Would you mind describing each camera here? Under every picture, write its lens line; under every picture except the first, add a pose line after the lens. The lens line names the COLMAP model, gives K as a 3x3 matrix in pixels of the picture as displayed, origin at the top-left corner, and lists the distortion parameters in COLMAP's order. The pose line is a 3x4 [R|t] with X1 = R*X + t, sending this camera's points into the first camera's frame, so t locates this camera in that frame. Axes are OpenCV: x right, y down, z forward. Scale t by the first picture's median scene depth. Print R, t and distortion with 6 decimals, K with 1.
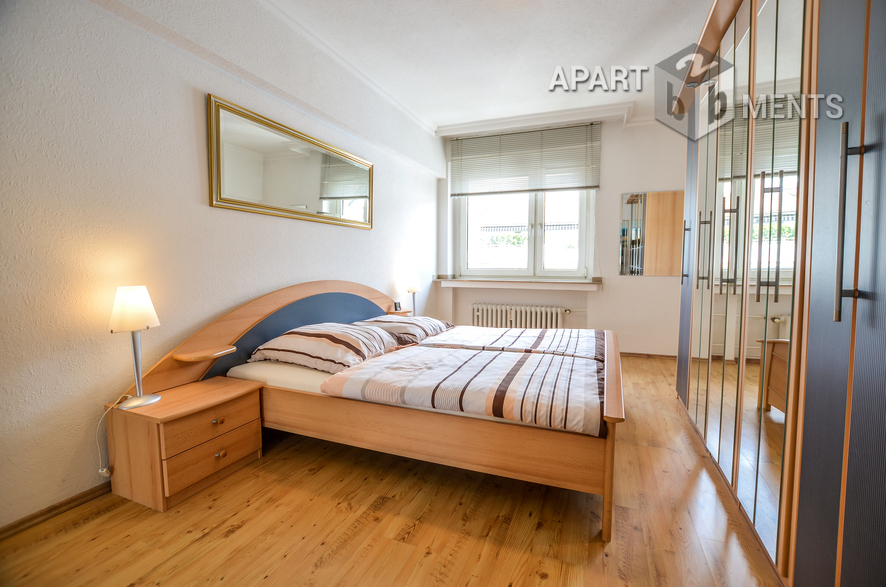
lens RADIAL K [[387.9, 0, 451.3], [0, 387.9, 293.2], [0, 0, 1]] dist [-0.031511, 0.003796]
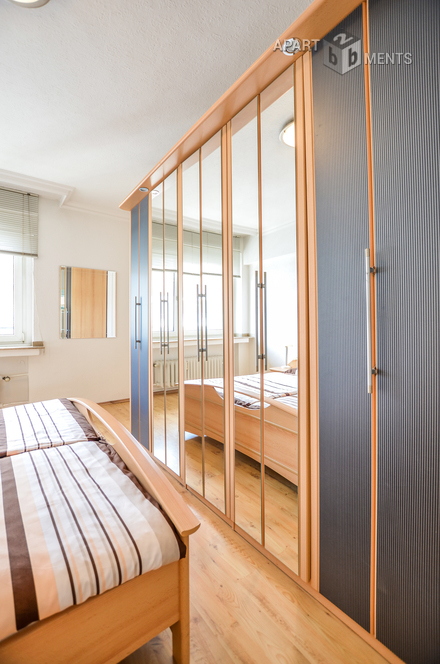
lens RADIAL K [[290.7, 0, 219.7], [0, 290.7, 327.0], [0, 0, 1]] dist [-0.031511, 0.003796]
pose [[0.519289, -0.012167, 0.854512, -0.056598], [0.060278, 0.997930, -0.022422, -0.068940], [-0.852471, 0.063151, 0.518947, 0.367009]]
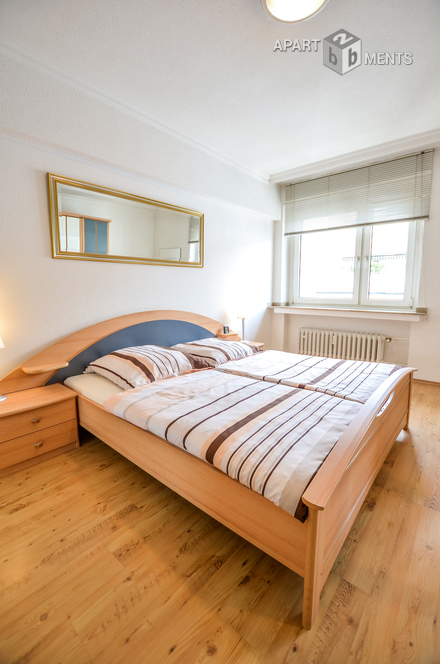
lens RADIAL K [[290.7, 0, 219.7], [0, 290.7, 327.0], [0, 0, 1]] dist [-0.031511, 0.003796]
pose [[0.941457, 0.038146, -0.334967, 0.270253], [-0.018209, 0.997881, 0.062459, -0.058303], [0.336640, -0.052703, 0.940157, 0.230737]]
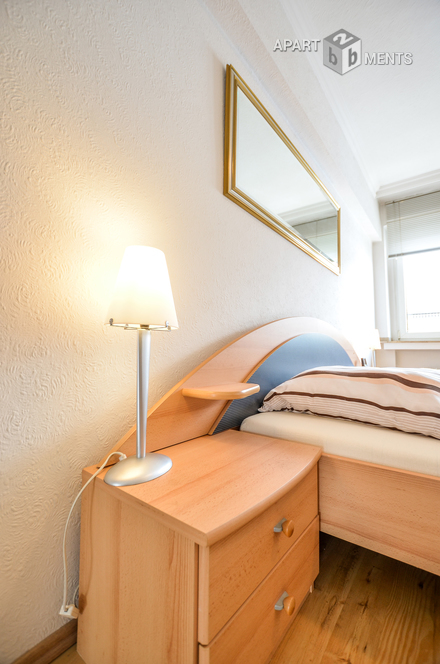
lens RADIAL K [[290.7, 0, 219.7], [0, 290.7, 327.0], [0, 0, 1]] dist [-0.031511, 0.003796]
pose [[0.957453, -0.016029, -0.288145, -0.473015], [-0.030618, 0.987179, -0.156652, 0.120487], [0.286962, 0.158809, 0.944686, 0.495517]]
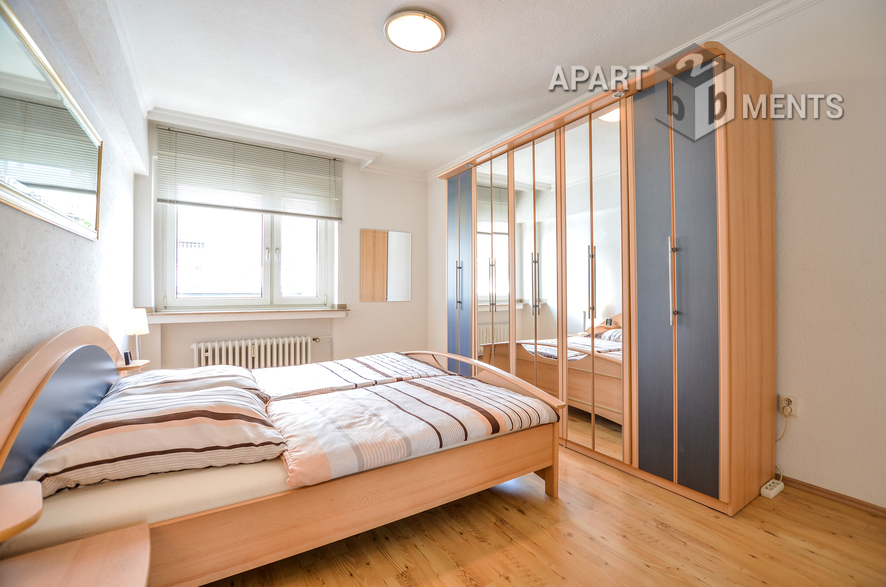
lens RADIAL K [[387.9, 0, 451.3], [0, 387.9, 293.2], [0, 0, 1]] dist [-0.031511, 0.003796]
pose [[0.579668, -0.008158, 0.814812, -0.625640], [0.056241, 0.997966, -0.030018, -0.047210], [-0.812909, 0.063226, 0.578948, 0.297694]]
